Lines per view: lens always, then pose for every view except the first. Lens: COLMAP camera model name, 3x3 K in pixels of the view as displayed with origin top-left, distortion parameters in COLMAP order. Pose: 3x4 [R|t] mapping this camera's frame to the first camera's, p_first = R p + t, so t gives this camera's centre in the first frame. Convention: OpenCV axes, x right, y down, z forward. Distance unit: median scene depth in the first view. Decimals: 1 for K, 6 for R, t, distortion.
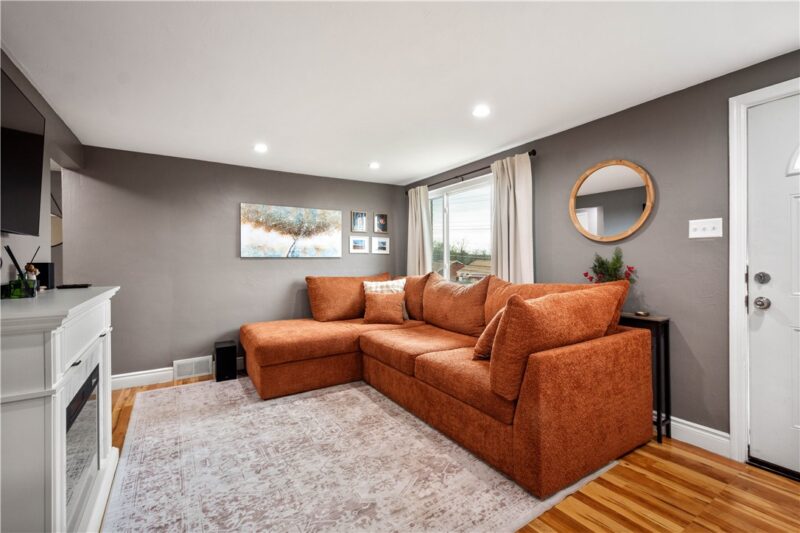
lens RADIAL K [[353.0, 0, 402.2], [0, 353.0, 262.0], [0, 0, 1]] dist [0.010185, -0.001412]
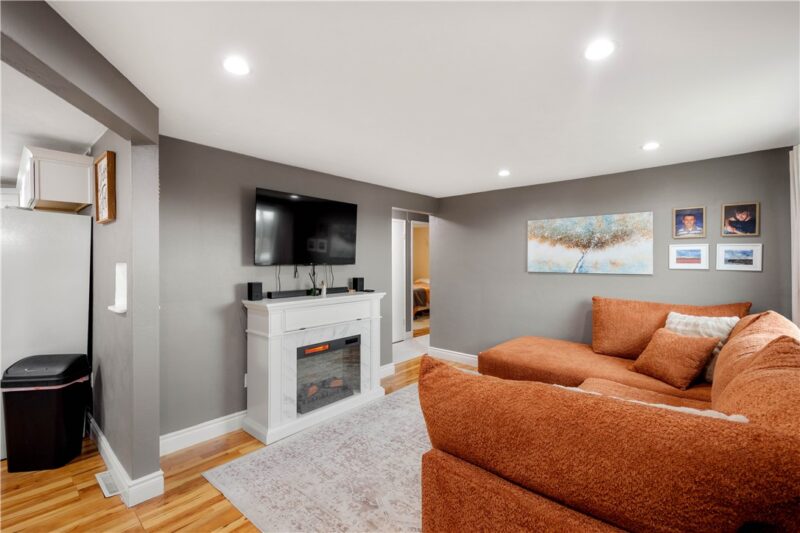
lens RADIAL K [[353.0, 0, 395.7], [0, 353.0, 258.7], [0, 0, 1]] dist [0.010185, -0.001412]
pose [[0.268498, 0.000388, -0.963280, 0.544021], [-0.004233, 0.999991, -0.000778, -0.059798], [0.963271, 0.004287, 0.268497, 0.395856]]
